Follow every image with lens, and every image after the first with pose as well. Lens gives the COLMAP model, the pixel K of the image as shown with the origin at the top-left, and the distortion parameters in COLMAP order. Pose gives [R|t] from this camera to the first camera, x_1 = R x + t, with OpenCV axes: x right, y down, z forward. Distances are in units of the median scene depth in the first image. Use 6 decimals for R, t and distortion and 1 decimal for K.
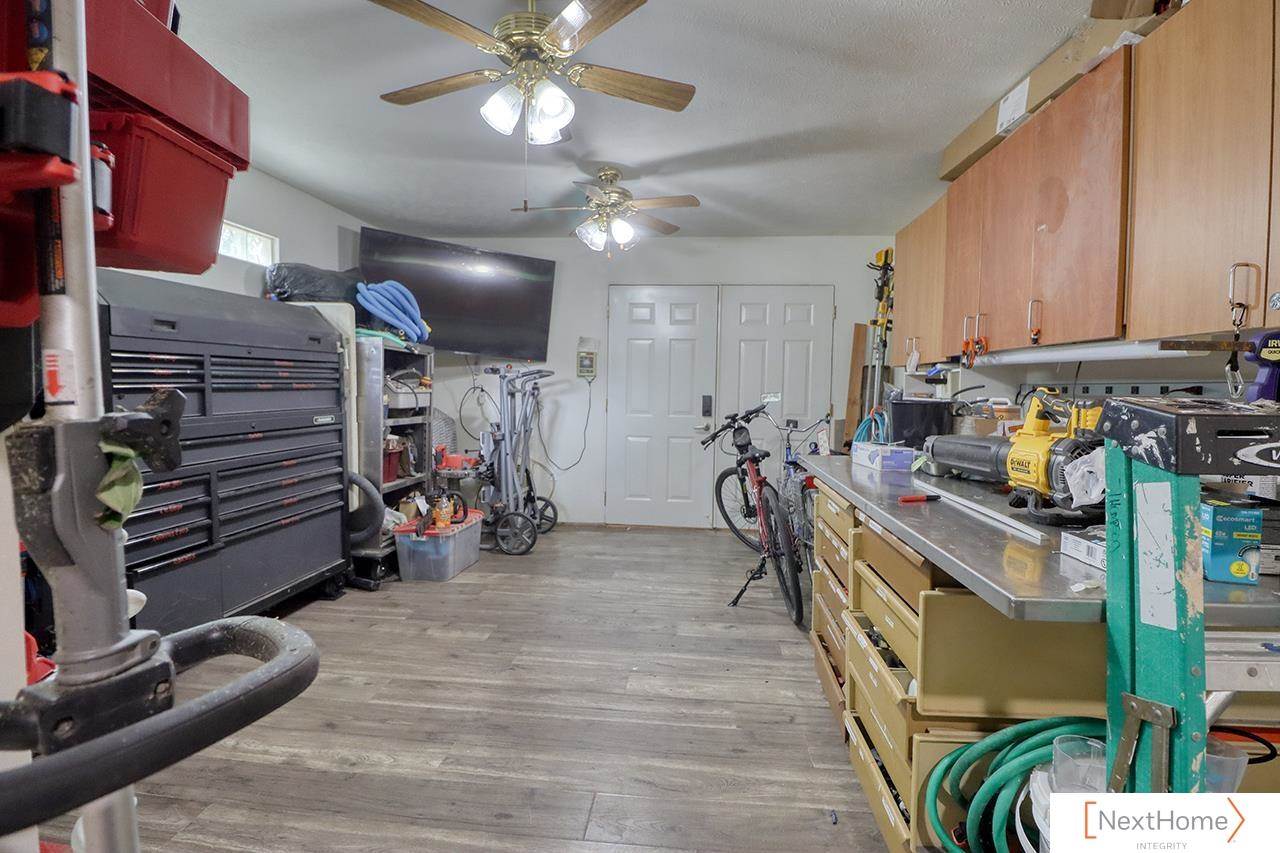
lens RADIAL K [[591.3, 0, 644.5], [0, 591.3, 417.1], [0, 0, 1]] dist [-0.000975, -0.013378]
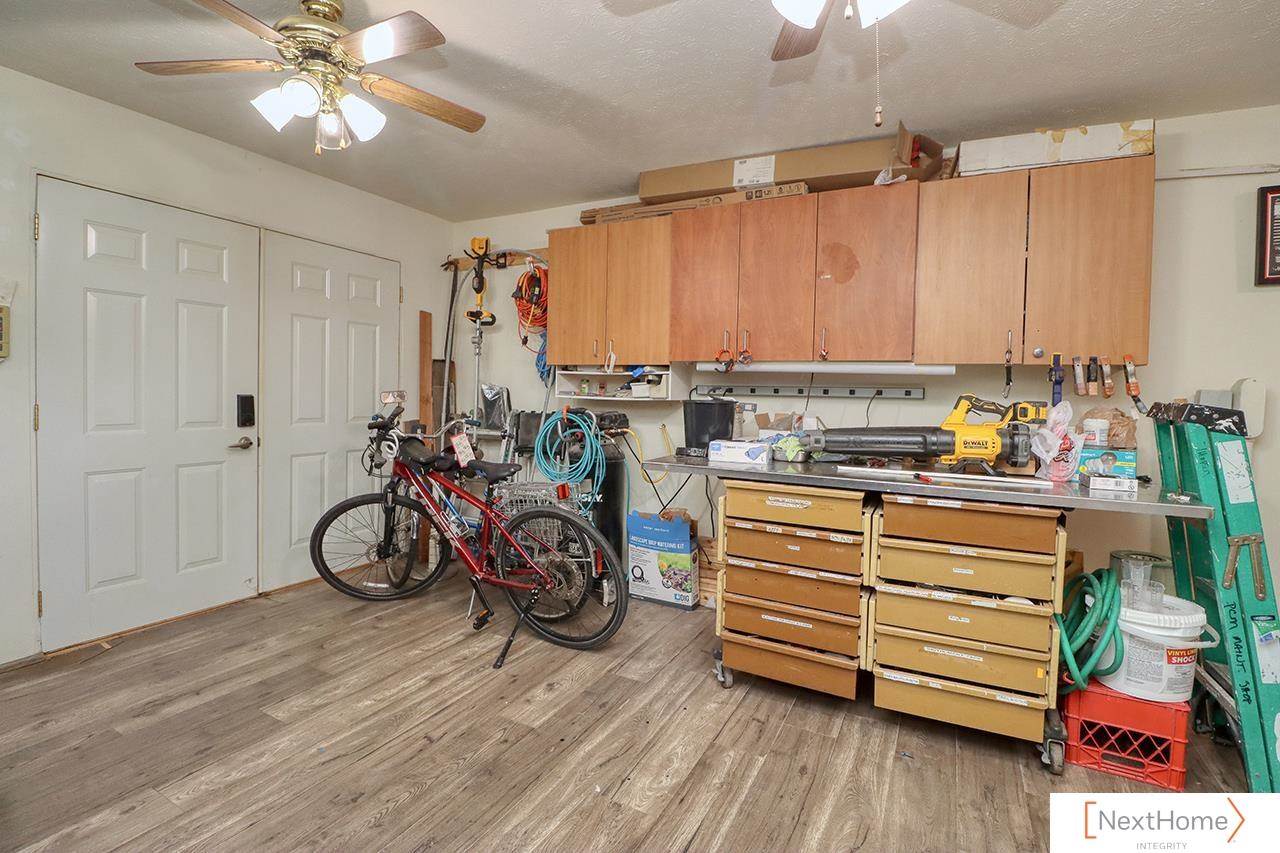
lens RADIAL K [[591.3, 0, 644.5], [0, 591.3, 417.1], [0, 0, 1]] dist [-0.000975, -0.013378]
pose [[0.383116, -0.048109, 0.922446, -0.642825], [0.033757, 0.998705, 0.038066, -0.044841], [-0.923083, 0.016555, 0.384244, 0.690916]]
